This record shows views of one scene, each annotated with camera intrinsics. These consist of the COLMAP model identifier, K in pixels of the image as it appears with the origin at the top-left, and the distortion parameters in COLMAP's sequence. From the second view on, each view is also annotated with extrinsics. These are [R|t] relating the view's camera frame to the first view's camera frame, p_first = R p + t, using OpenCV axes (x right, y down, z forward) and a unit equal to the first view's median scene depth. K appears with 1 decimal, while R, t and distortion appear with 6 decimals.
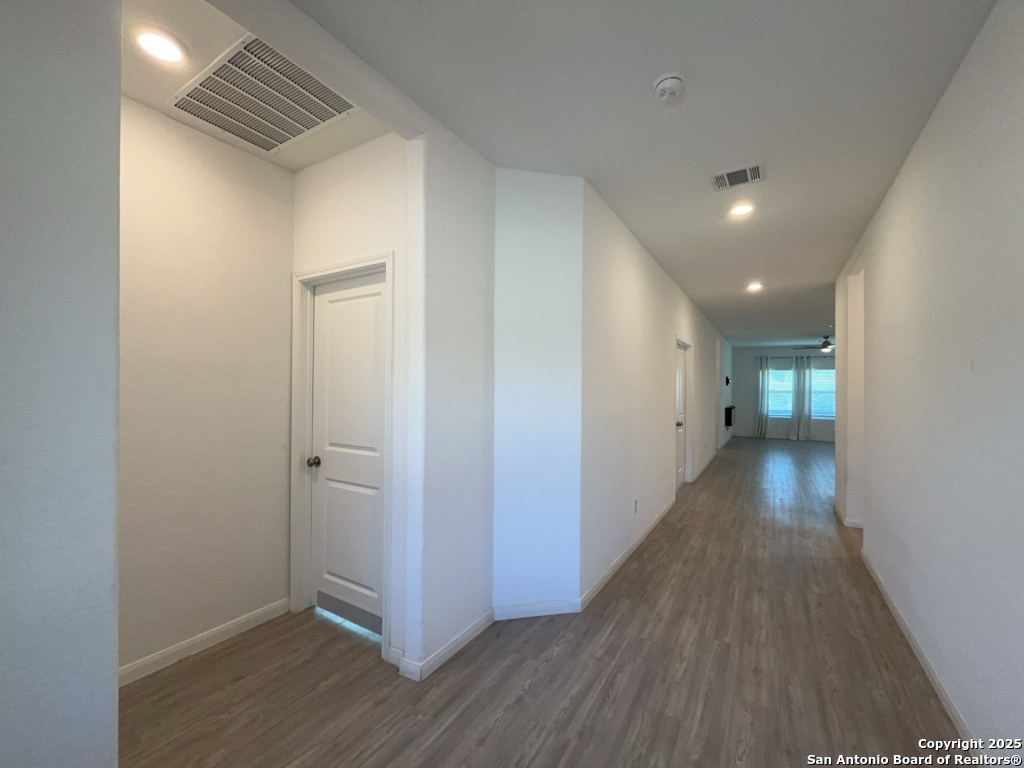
lens RADIAL K [[413.4, 0, 518.2], [0, 413.4, 394.2], [0, 0, 1]] dist [-0.003792, -0.000031]
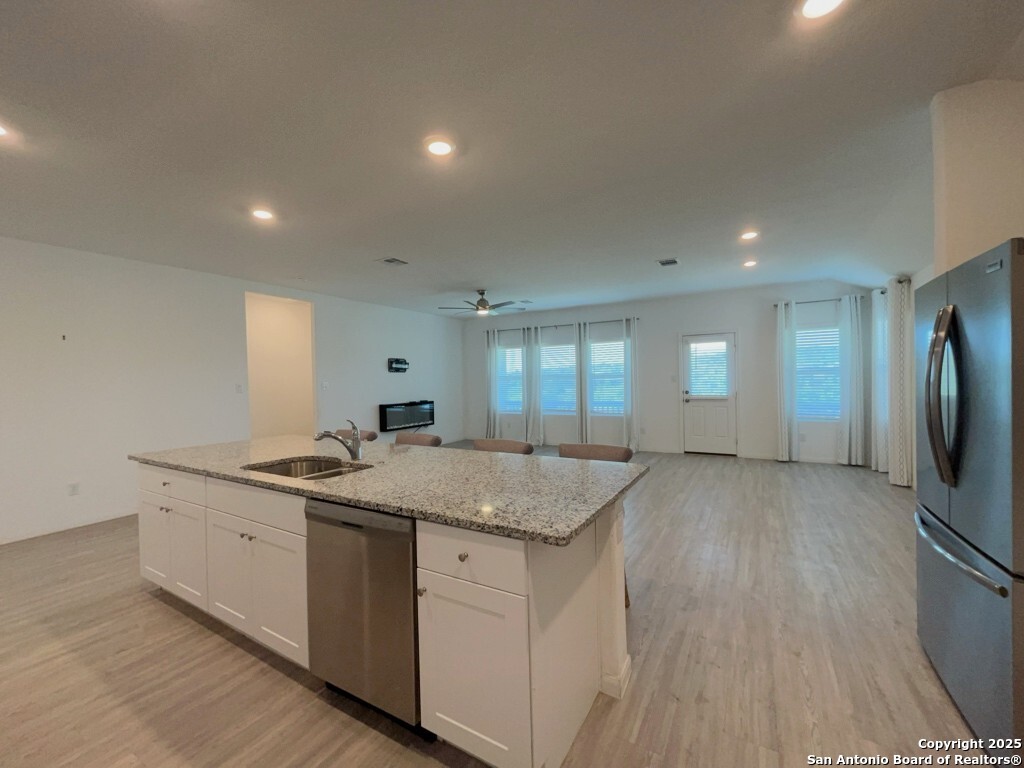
lens RADIAL K [[413.4, 0, 511.7], [0, 413.4, 378.1], [0, 0, 1]] dist [-0.003792, -0.000031]
pose [[0.999432, -0.026473, 0.020876, 0.630504], [0.026830, 0.999496, -0.016986, 0.006570], [-0.020416, 0.017536, 0.999638, 0.287027]]
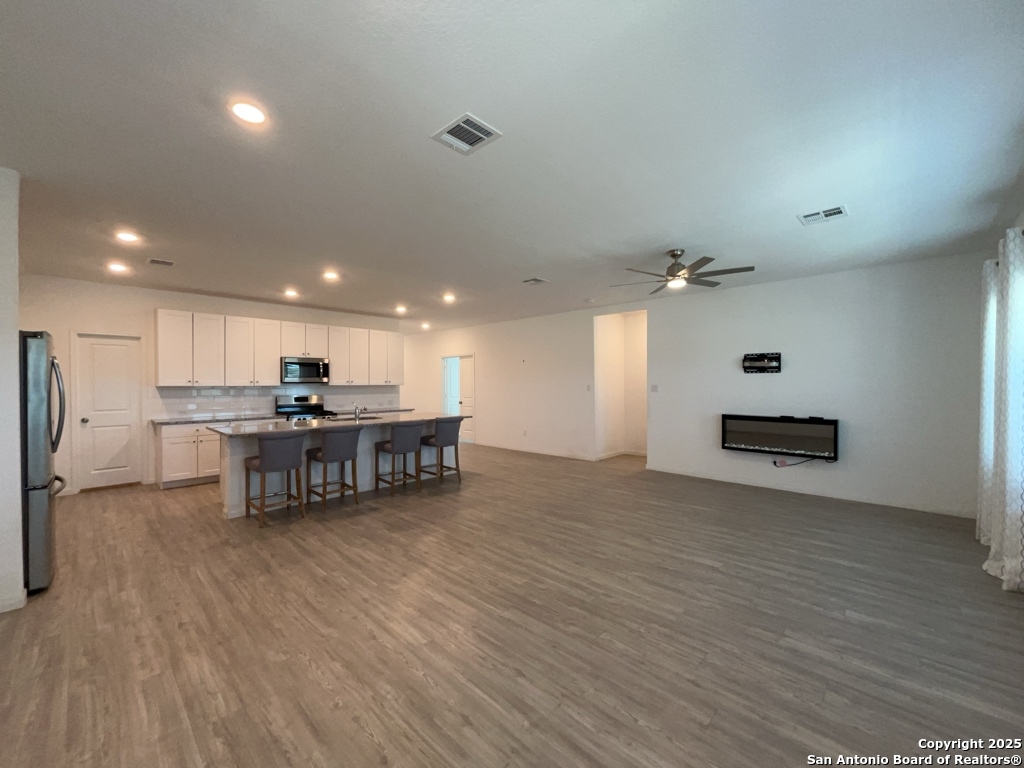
lens RADIAL K [[413.4, 0, 515.5], [0, 413.4, 385.0], [0, 0, 1]] dist [-0.003792, -0.000031]
pose [[-0.202304, 0.000180, -0.979323, 0.967073], [-0.013245, 0.999908, 0.002920, -0.002206], [0.979233, 0.013561, -0.202283, 0.750205]]
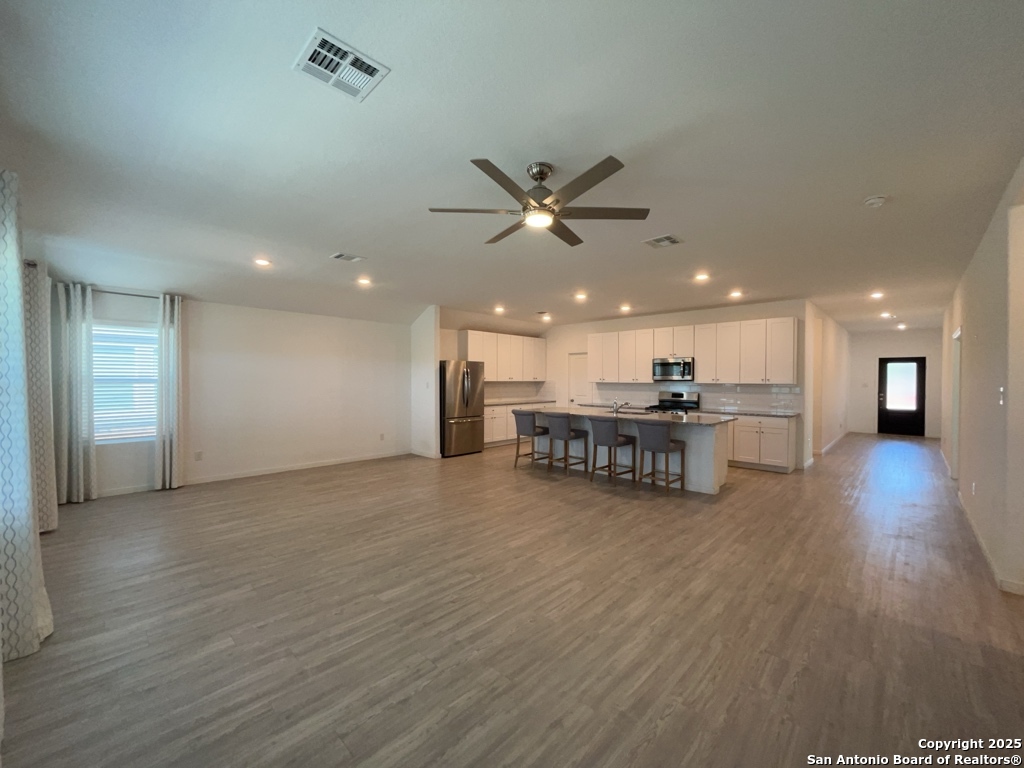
lens RADIAL K [[413.4, 0, 516.9], [0, 413.4, 386.3], [0, 0, 1]] dist [-0.003792, -0.000031]
pose [[-0.978683, -0.014809, 0.204842, 0.574016], [-0.008262, 0.999428, 0.032782, -0.009647], [-0.205210, 0.030391, -0.978246, 1.020562]]
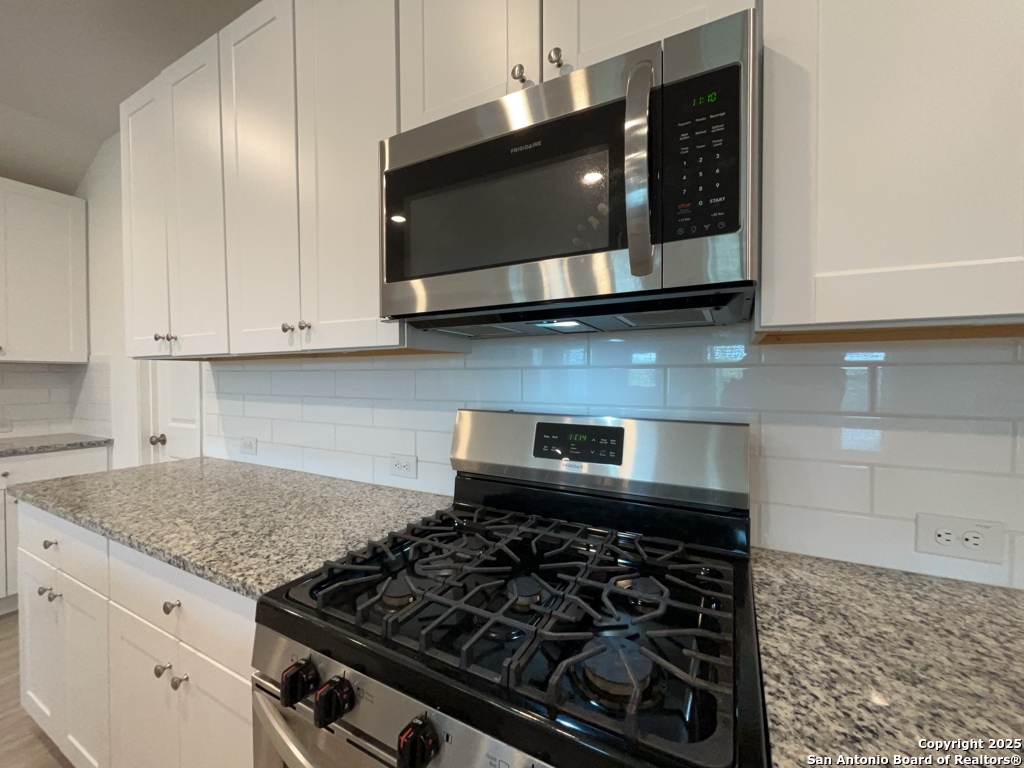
lens RADIAL K [[413.4, 0, 508.6], [0, 413.4, 387.2], [0, 0, 1]] dist [-0.003792, -0.000031]
pose [[-0.998492, -0.010884, -0.053808, 0.478944], [-0.012430, 0.999517, 0.028491, 0.010643], [0.053472, 0.029117, -0.998145, 0.420737]]
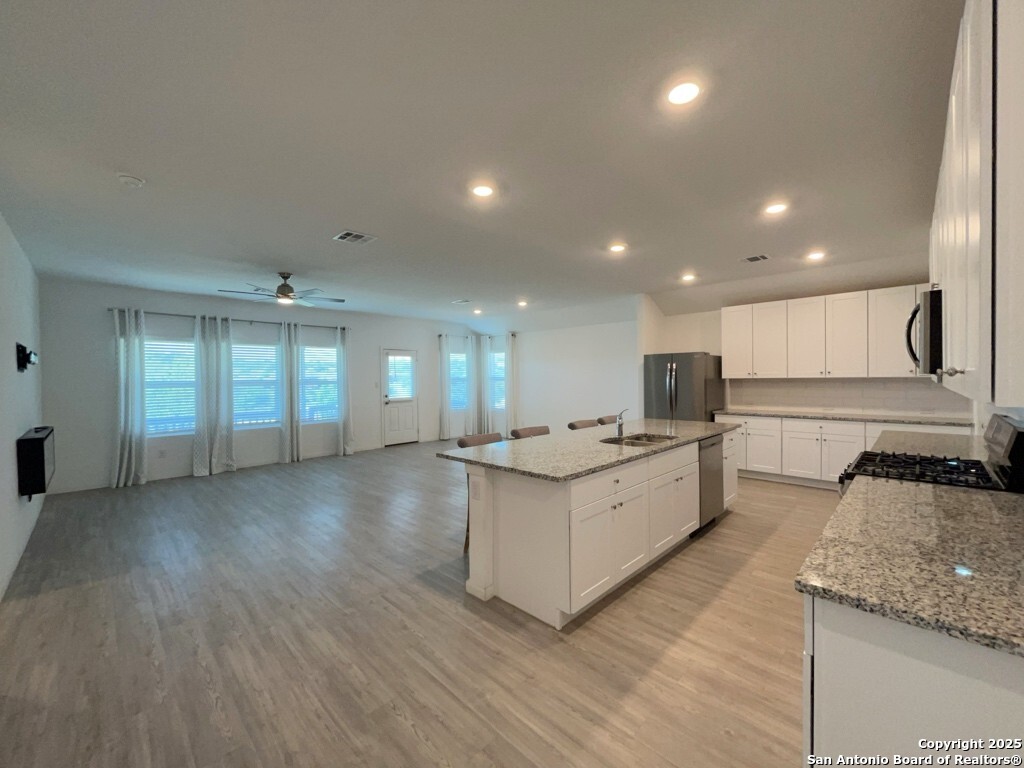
lens RADIAL K [[413.4, 0, 514.1], [0, 413.4, 379.1], [0, 0, 1]] dist [-0.003792, -0.000031]
pose [[0.225602, -0.012321, 0.974142, 0.249880], [0.027672, 0.999598, 0.006234, -0.003857], [-0.973827, 0.025550, 0.225852, 0.494170]]
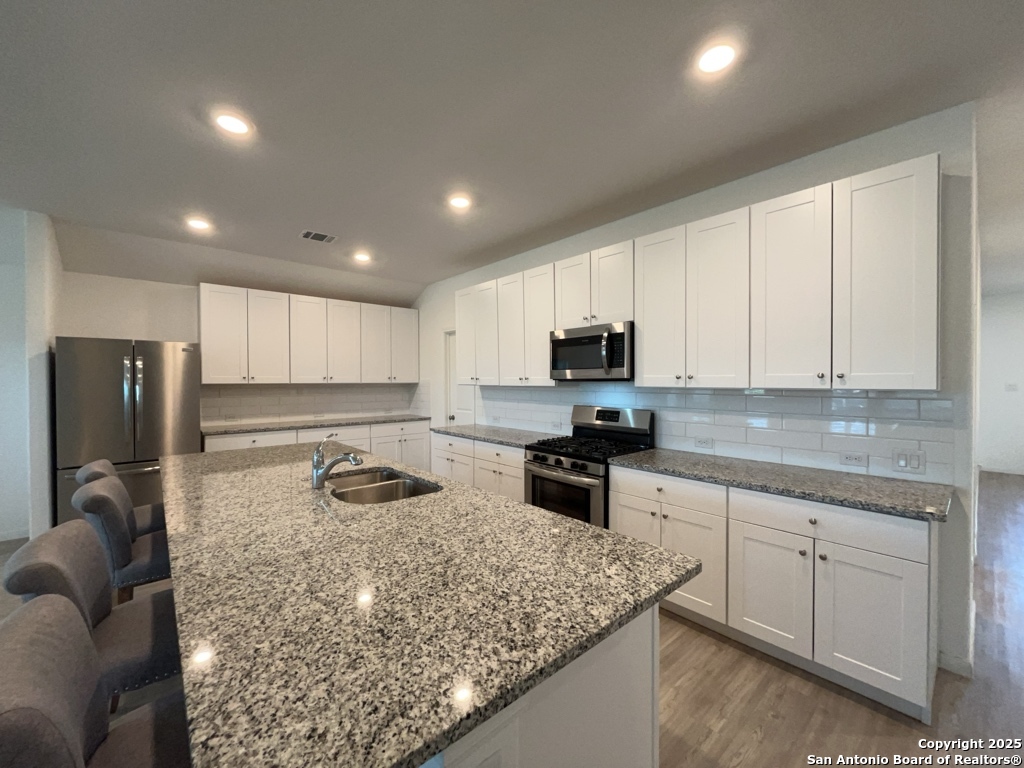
lens RADIAL K [[413.4, 0, 508.2], [0, 413.4, 380.3], [0, 0, 1]] dist [-0.003792, -0.000031]
pose [[-0.950773, -0.005786, 0.309835, 0.438496], [-0.000751, 0.999866, 0.016368, -0.004063], [-0.309888, 0.015330, -0.950650, 0.620109]]
